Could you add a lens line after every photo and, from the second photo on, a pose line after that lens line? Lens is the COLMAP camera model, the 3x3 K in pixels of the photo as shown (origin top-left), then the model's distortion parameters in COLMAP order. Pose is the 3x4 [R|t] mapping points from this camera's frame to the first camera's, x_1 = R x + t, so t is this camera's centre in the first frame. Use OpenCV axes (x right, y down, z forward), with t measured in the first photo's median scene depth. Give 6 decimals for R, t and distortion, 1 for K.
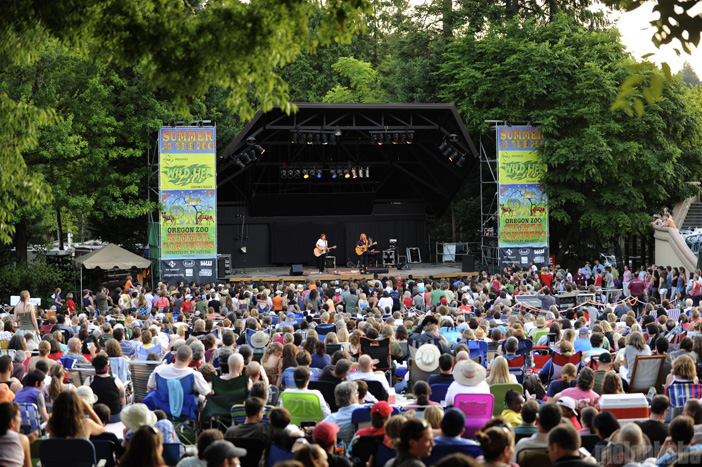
lens RADIAL K [[1393.0, 0, 351.0], [0, 1393.0, 233.5], [0, 0, 1]] dist [-0.430433, 0.246696]
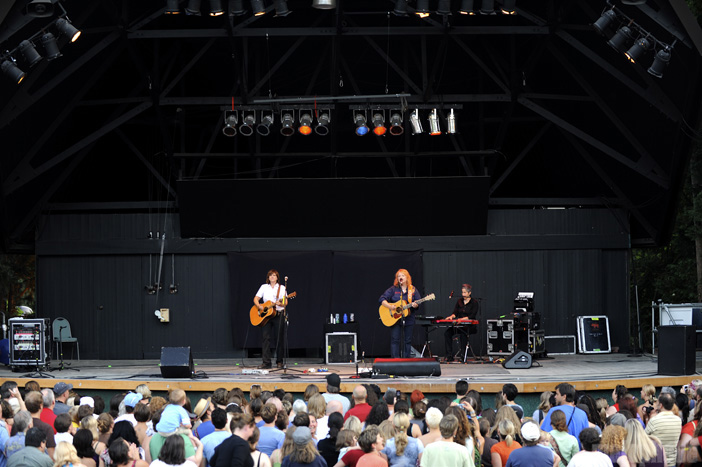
lens RADIAL K [[1393.0, 0, 351.0], [0, 1393.0, 233.5], [0, 0, 1]] dist [-0.430433, 0.246696]
pose [[0.950962, -0.014357, -0.308973, 0.114145], [-0.010047, 0.996961, -0.077246, 0.020166], [0.309144, 0.076562, 0.947929, 0.666770]]
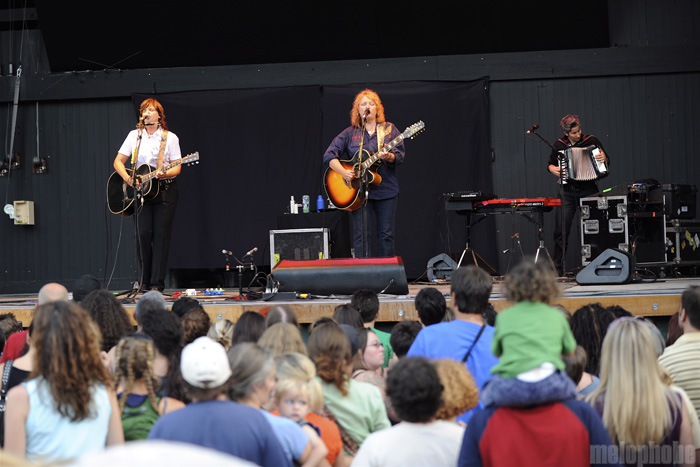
lens RADIAL K [[1993.5, 0, 350.0], [0, 1993.5, 233.5], [0, 0, 1]] dist [-0.189700, -0.052318]
pose [[0.885826, -0.023857, -0.463404, 0.134188], [0.004209, 0.999049, -0.043388, 0.031959], [0.463998, 0.036484, 0.885085, 0.788425]]
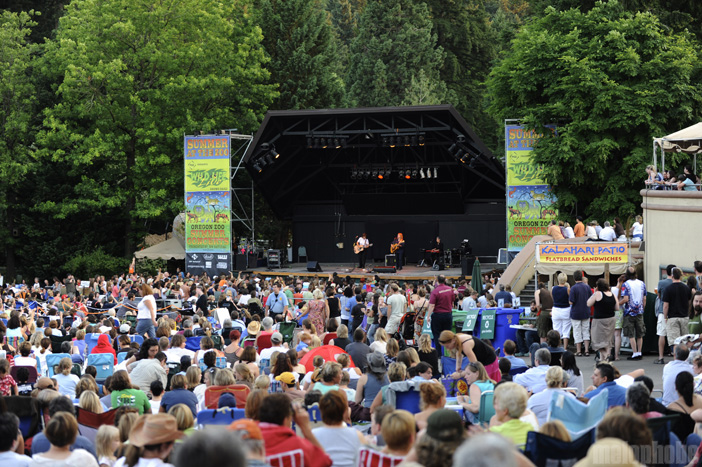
lens RADIAL K [[1393.0, 0, 351.0], [0, 1393.0, 233.5], [0, 0, 1]] dist [-0.430433, 0.246696]
pose [[0.769600, 0.024039, -0.638073, 0.658846], [-0.015360, 0.999699, 0.019137, -0.019634], [0.638341, -0.004927, 0.769738, 0.194709]]
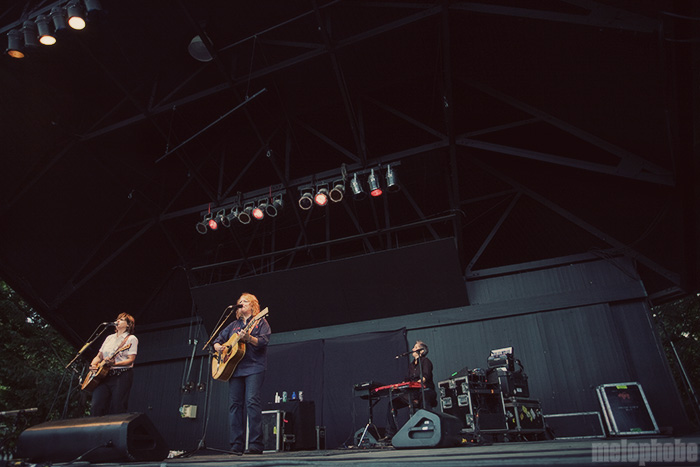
lens RADIAL K [[444.3, 0, 350.0], [0, 444.3, 233.5], [0, 0, 1]] dist [-0.027993, 0.005269]
pose [[0.749723, -0.305828, -0.586843, 0.076797], [0.004311, 0.889041, -0.457807, 0.028774], [0.661738, 0.340699, 0.667853, 0.985288]]
